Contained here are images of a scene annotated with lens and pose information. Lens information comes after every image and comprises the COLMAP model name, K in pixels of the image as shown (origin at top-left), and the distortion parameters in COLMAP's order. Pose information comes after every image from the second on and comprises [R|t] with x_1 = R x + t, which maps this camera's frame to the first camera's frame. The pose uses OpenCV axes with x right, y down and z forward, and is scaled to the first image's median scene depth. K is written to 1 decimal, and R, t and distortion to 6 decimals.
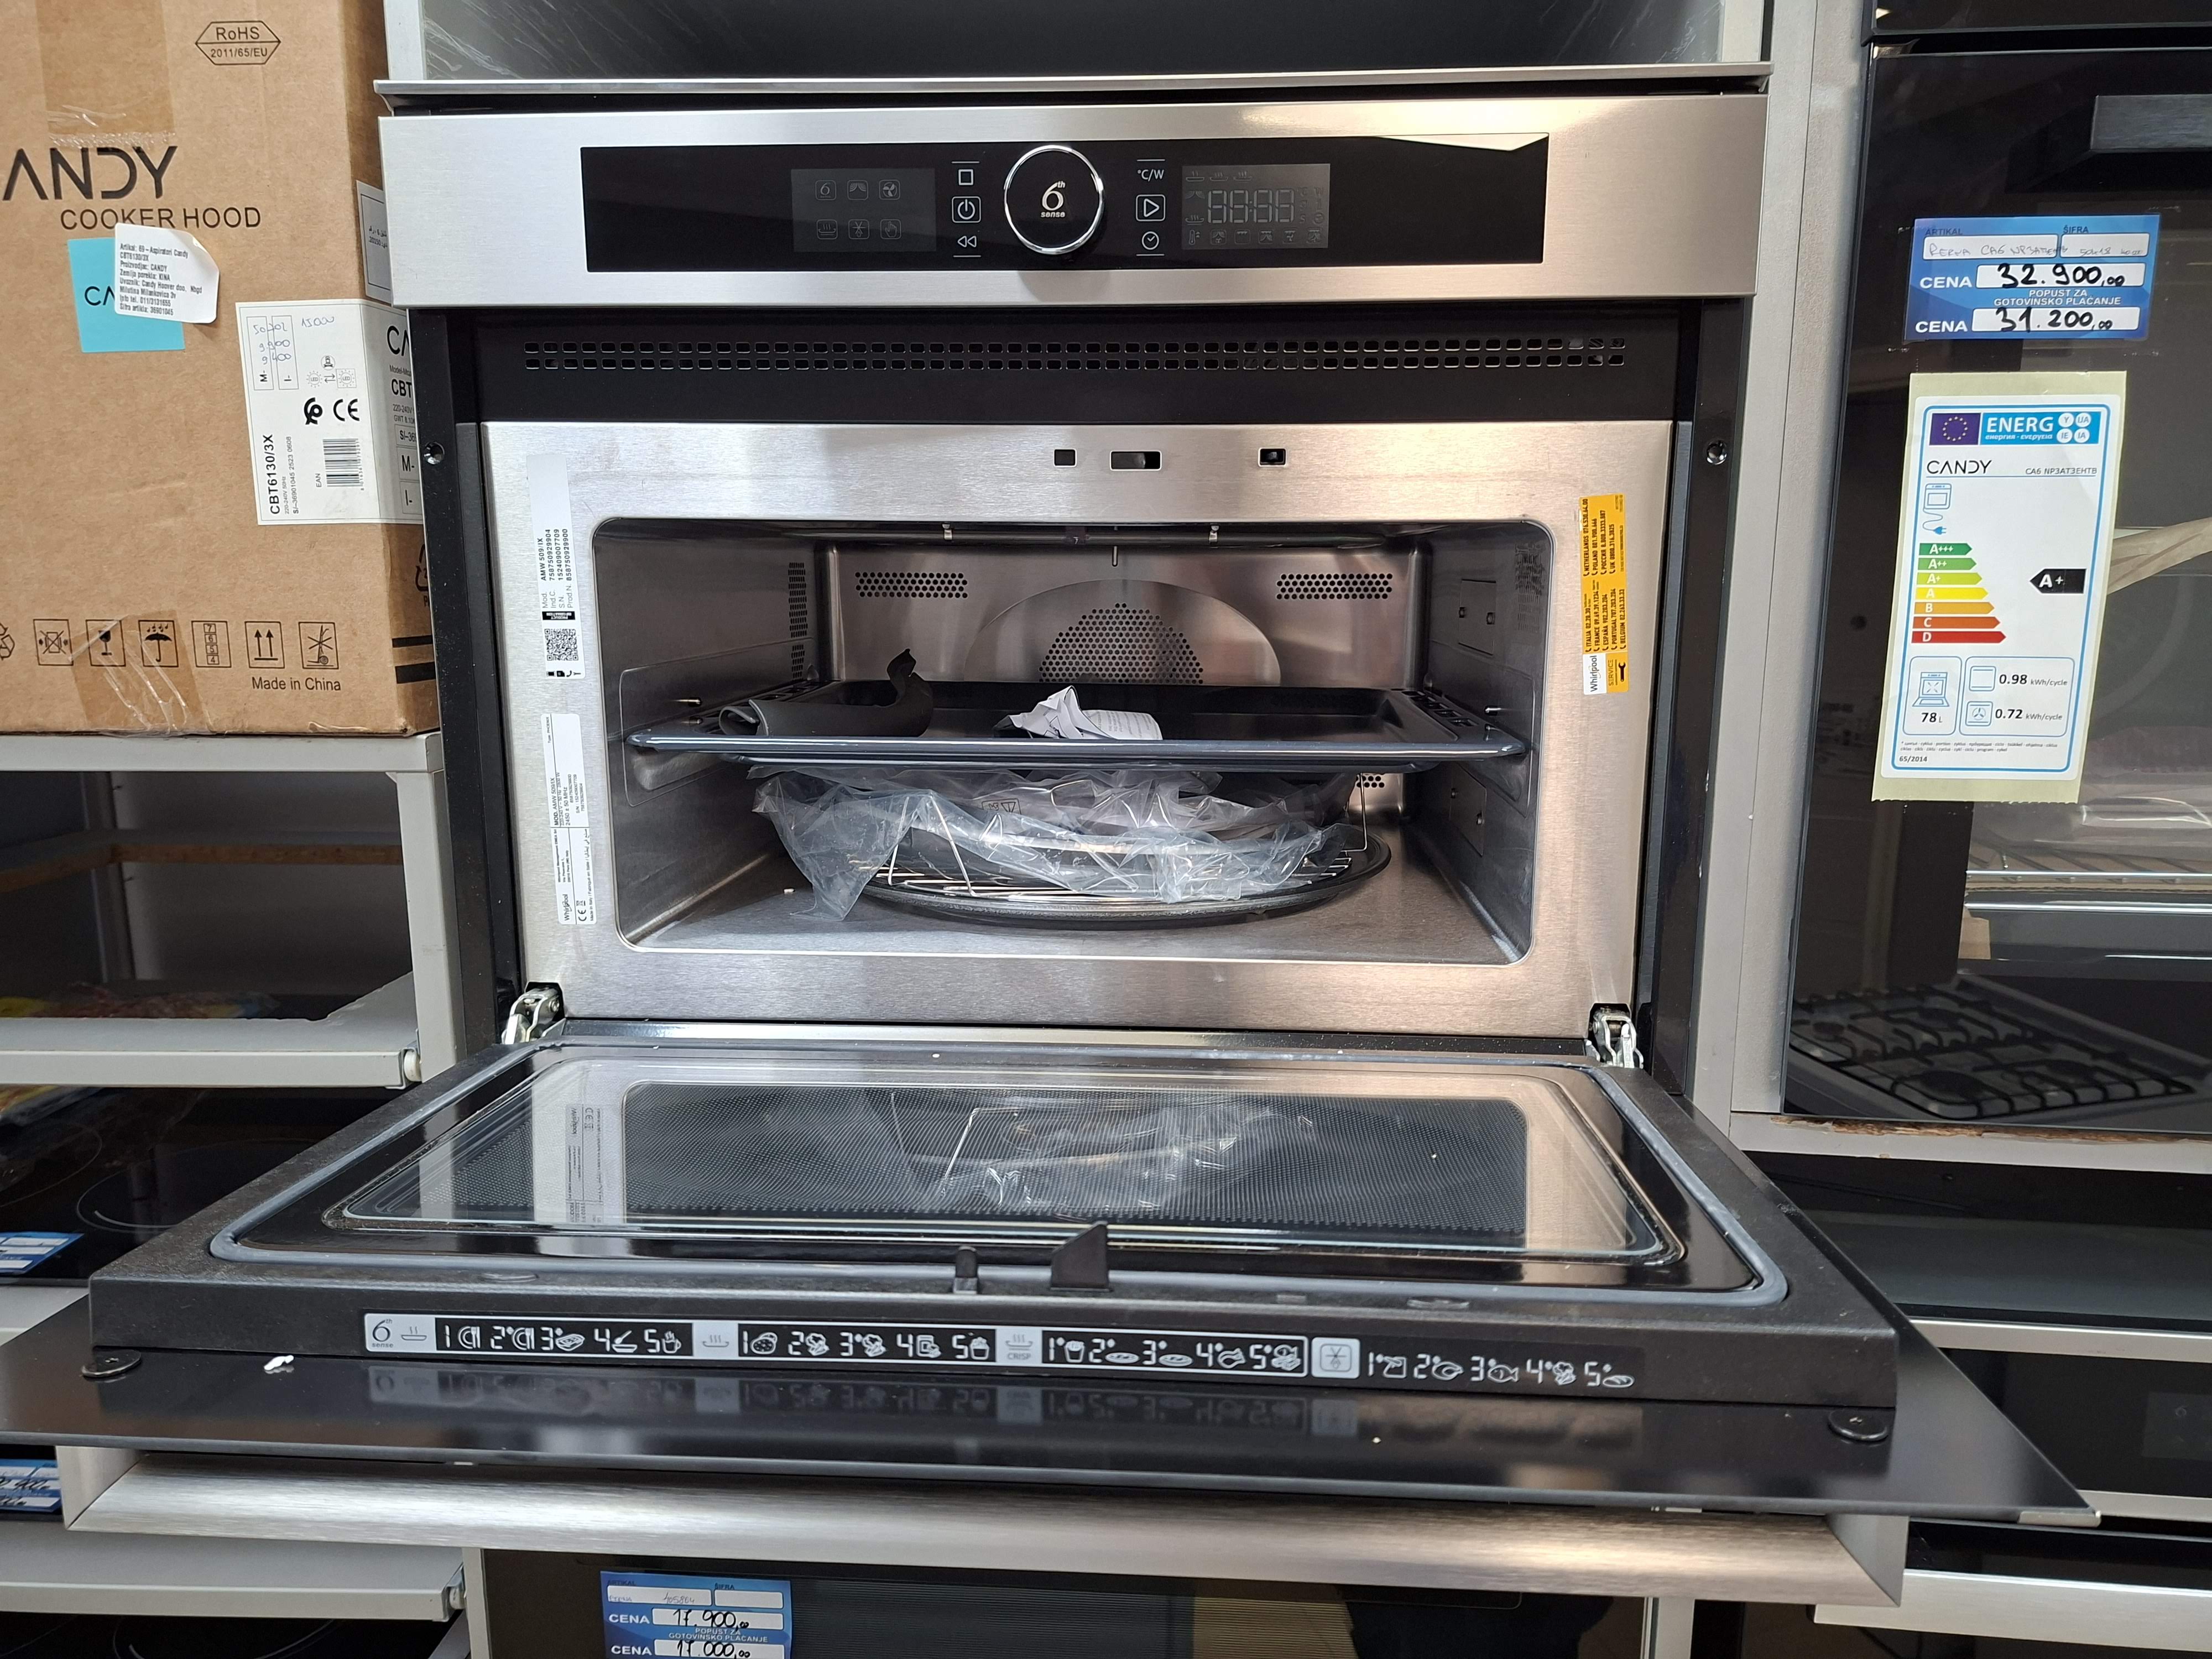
lens RADIAL K [[1569.2, 0, 1111.3], [0, 1569.2, 858.3], [0, 0, 1]] dist [0.070906, -0.065803]
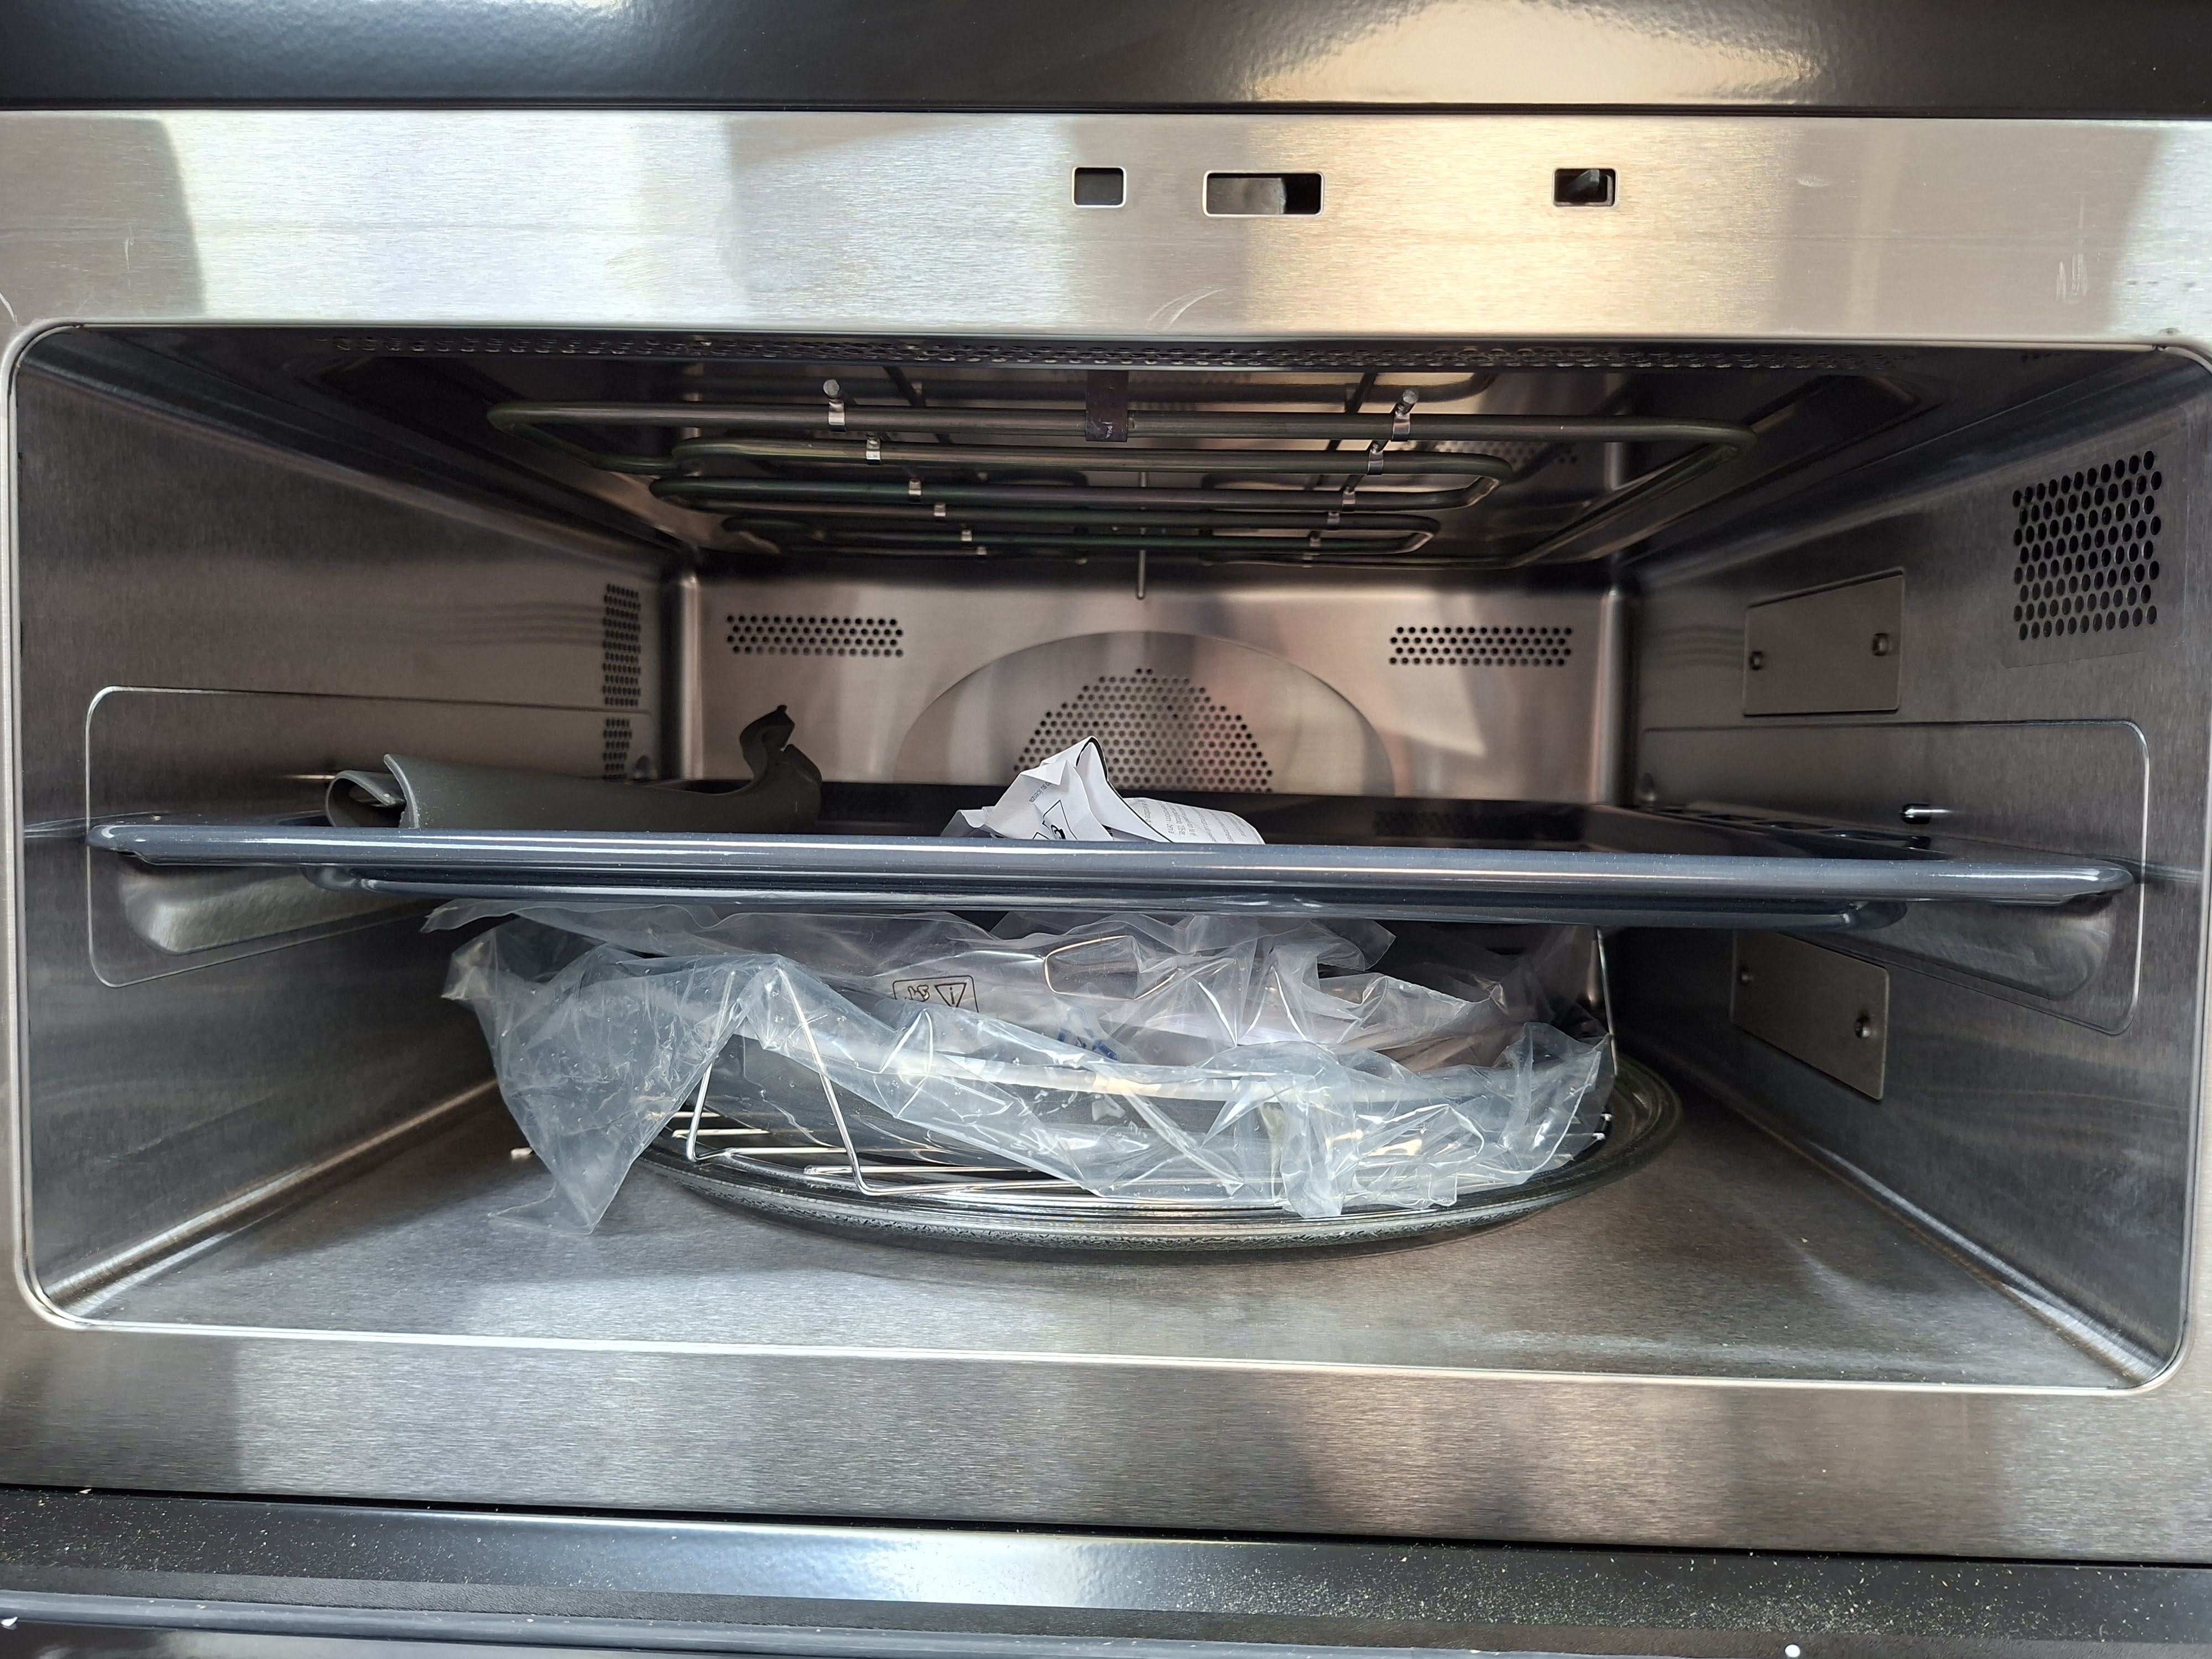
lens RADIAL K [[1569.2, 0, 1111.3], [0, 1569.2, 858.3], [0, 0, 1]] dist [0.070906, -0.065803]
pose [[0.999720, 0.011725, 0.020532, -0.028257], [-0.009377, 0.993782, -0.110947, -0.021374], [-0.021705, 0.110723, 0.993614, 0.536381]]
